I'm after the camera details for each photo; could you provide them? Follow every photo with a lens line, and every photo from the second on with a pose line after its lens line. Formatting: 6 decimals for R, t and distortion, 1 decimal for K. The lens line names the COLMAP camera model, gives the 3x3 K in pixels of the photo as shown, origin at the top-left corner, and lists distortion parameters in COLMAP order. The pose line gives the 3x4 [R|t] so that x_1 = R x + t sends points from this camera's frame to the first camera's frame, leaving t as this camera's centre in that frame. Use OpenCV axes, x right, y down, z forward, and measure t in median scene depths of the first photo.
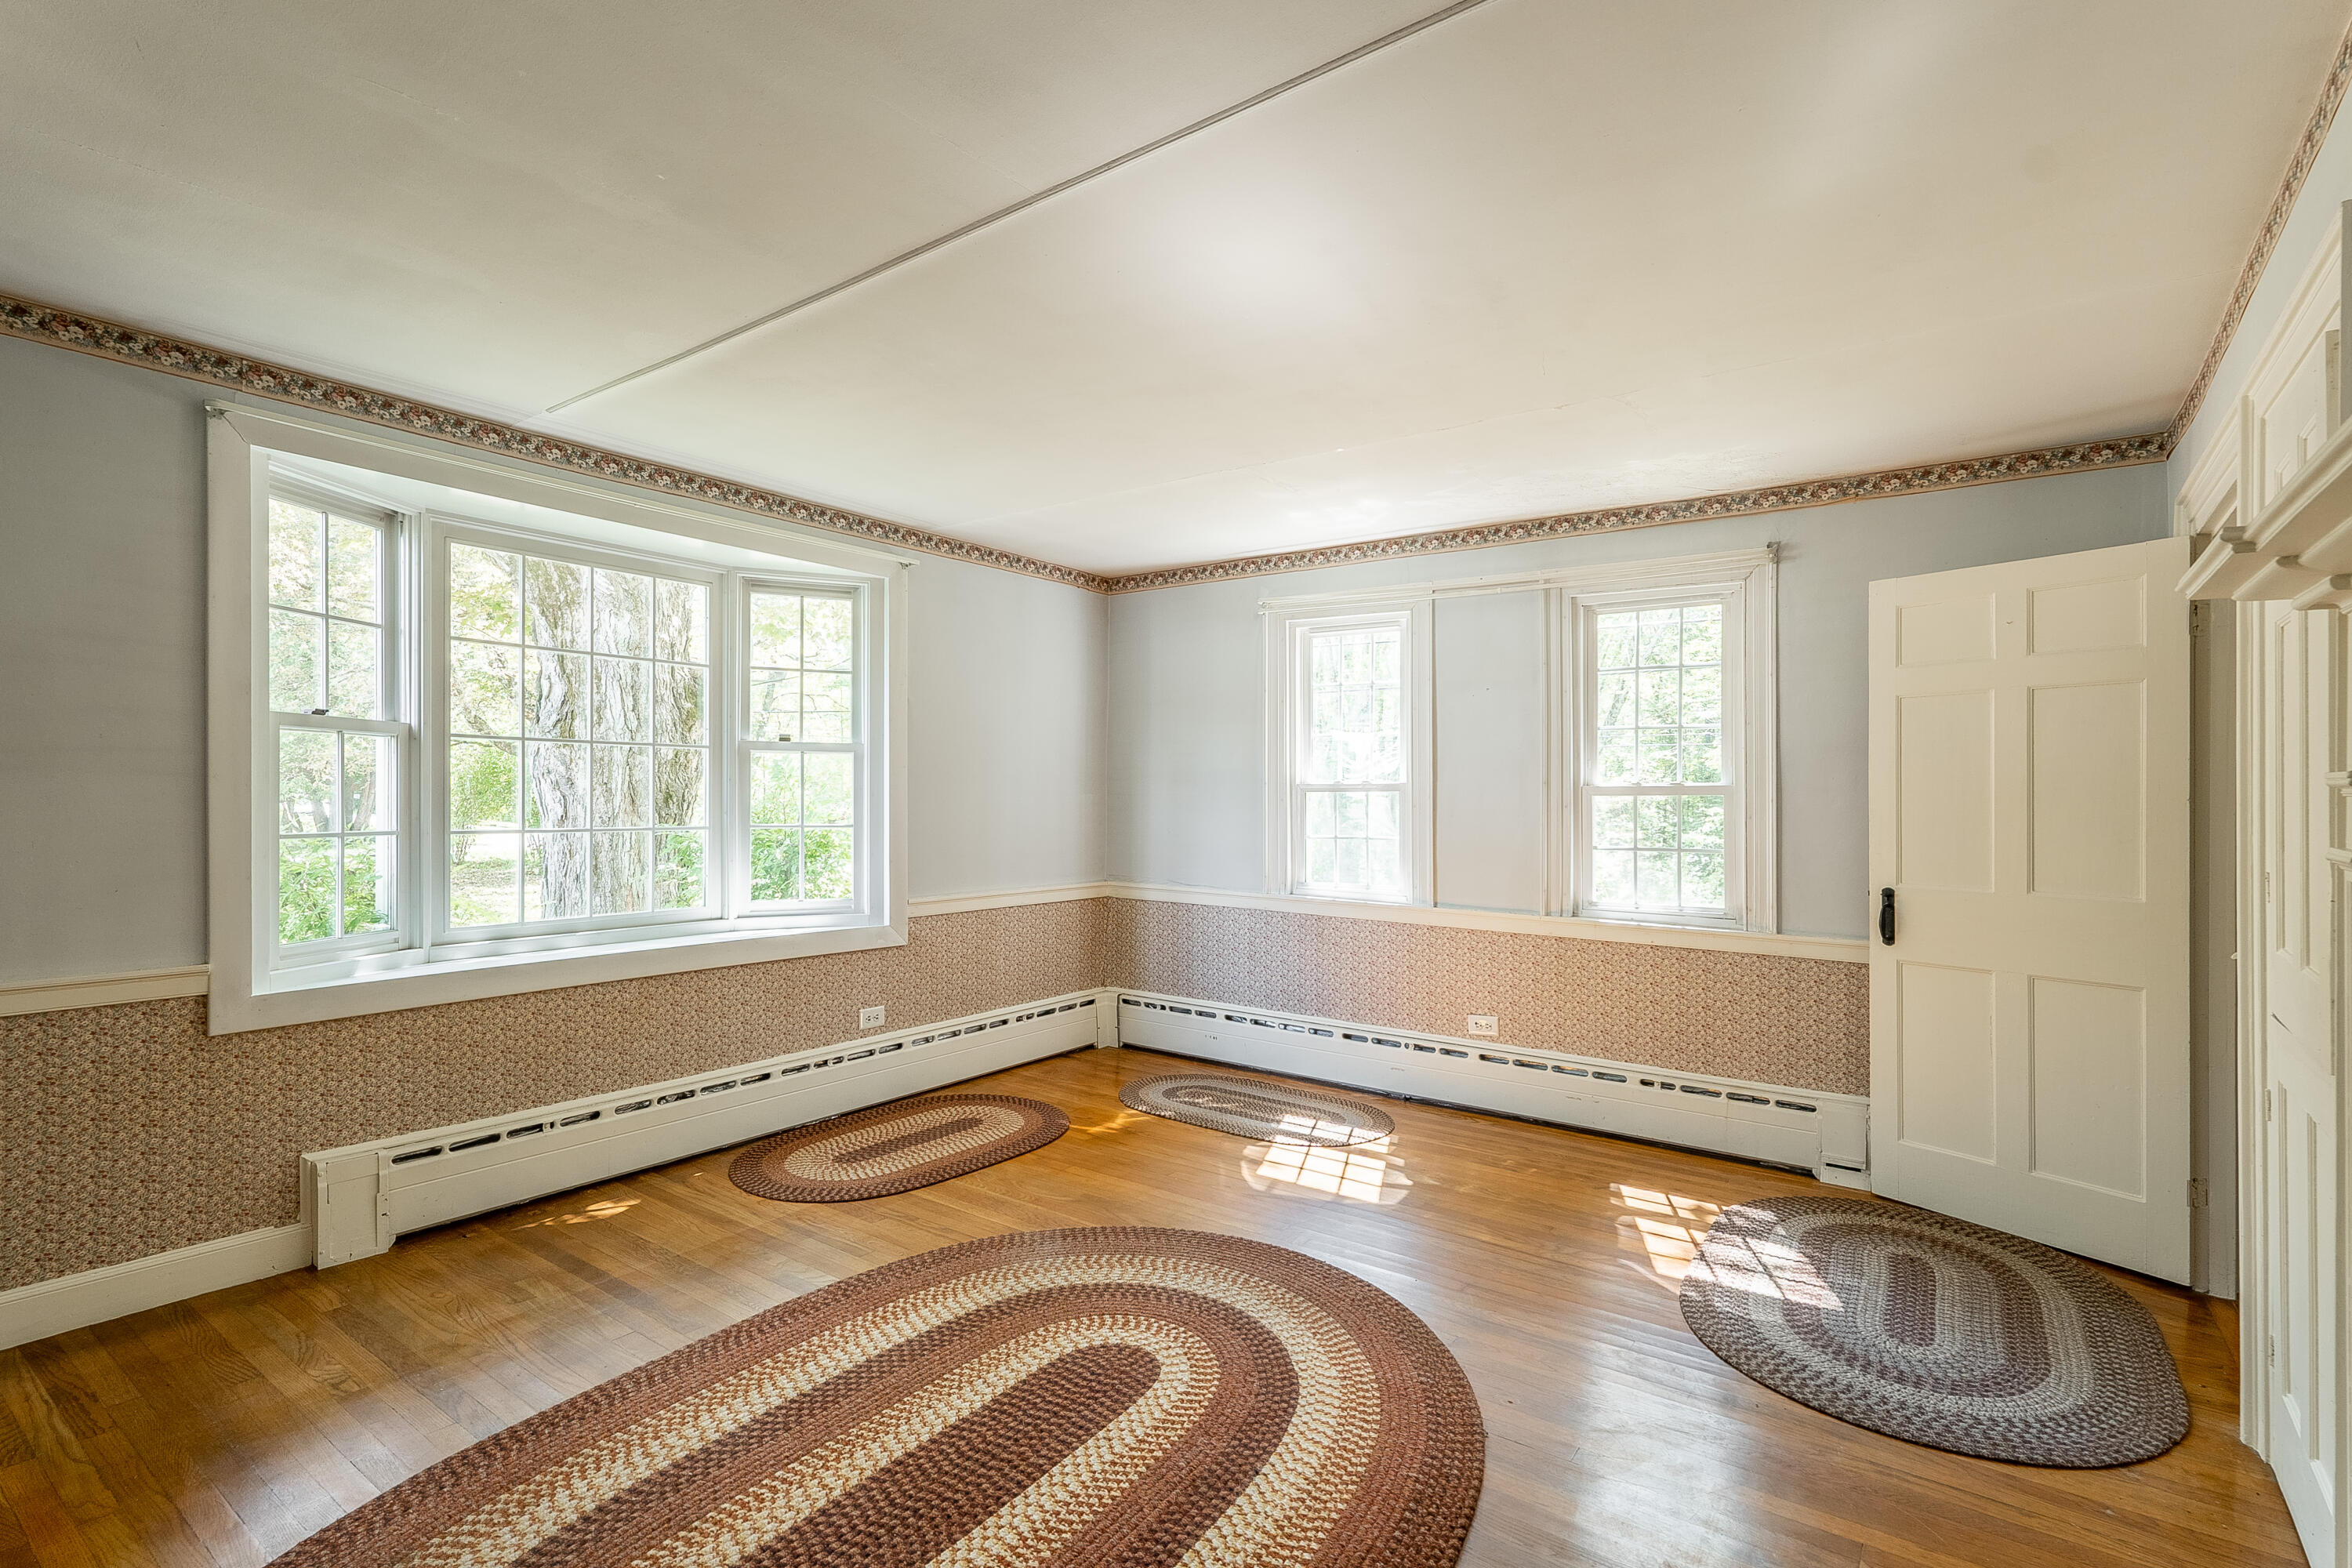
lens RADIAL K [[1109.3, 0, 1185.7], [0, 1109.3, 798.0], [0, 0, 1]] dist [-0.001193, 0.000161]
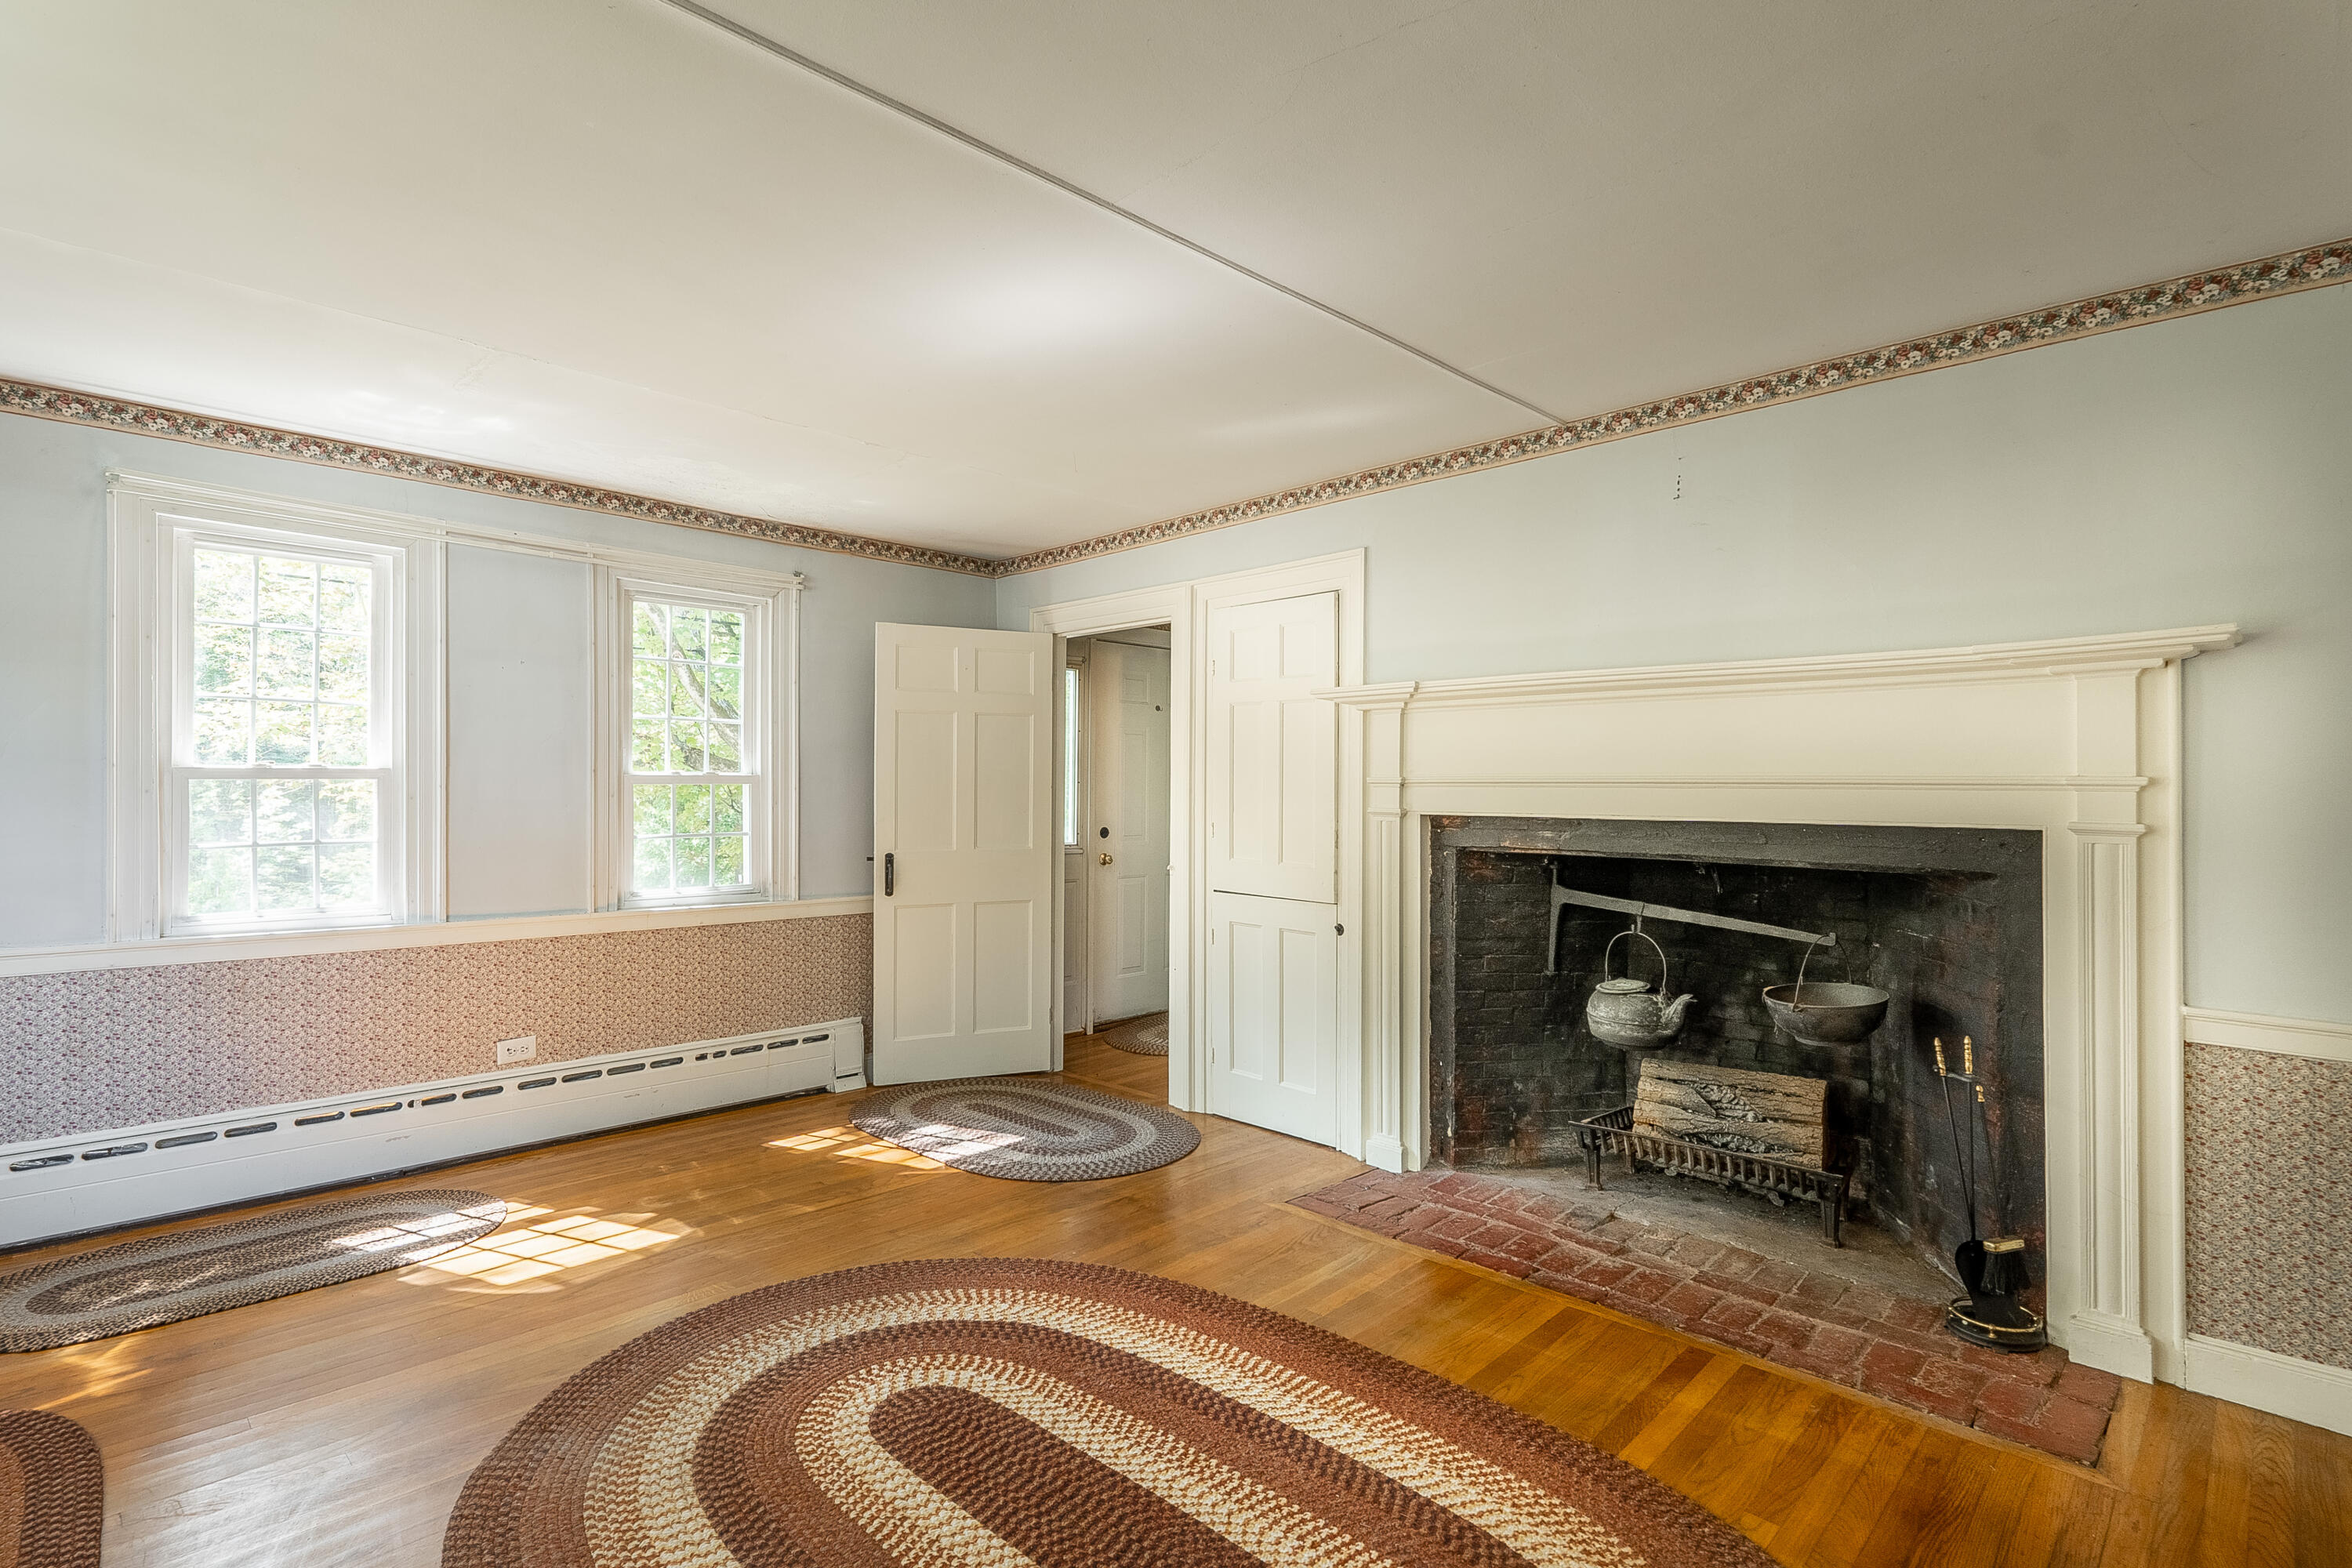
lens RADIAL K [[1109.3, 0, 1186.2], [0, 1109.3, 782.3], [0, 0, 1]] dist [-0.001193, 0.000161]
pose [[0.150224, 0.000797, 0.988652, -0.571384], [0.001880, 0.999998, -0.001091, -0.002123], [-0.988650, 0.002022, 0.150222, 0.397082]]
